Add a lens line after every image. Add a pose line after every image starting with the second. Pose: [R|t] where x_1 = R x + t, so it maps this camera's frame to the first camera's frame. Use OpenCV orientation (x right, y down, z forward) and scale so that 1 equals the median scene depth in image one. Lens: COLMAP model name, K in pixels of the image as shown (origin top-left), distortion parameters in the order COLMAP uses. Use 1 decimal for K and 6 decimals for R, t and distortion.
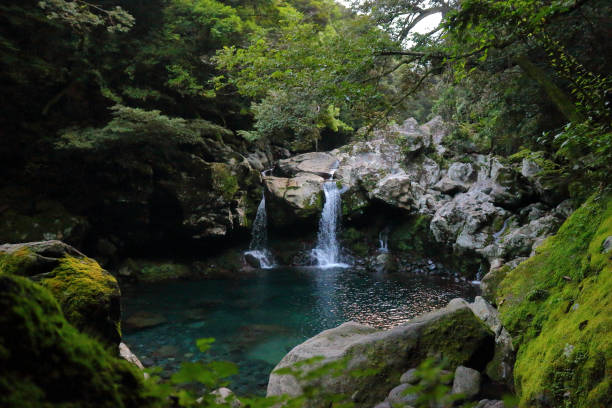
lens RADIAL K [[495.1, 0, 296.7], [0, 495.1, 203.8], [0, 0, 1]] dist [-0.164506, 0.135091]
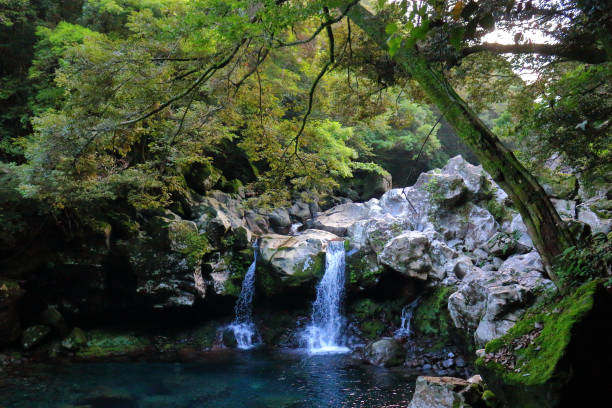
lens RADIAL K [[496.5, 0, 296.9], [0, 496.5, 202.9], [0, 0, 1]] dist [-0.163391, 0.134597]
pose [[0.949304, -0.024023, -0.313442, 0.290254], [-0.007360, 0.995104, -0.098559, -0.029645], [0.314275, 0.095870, 0.944479, 0.251618]]
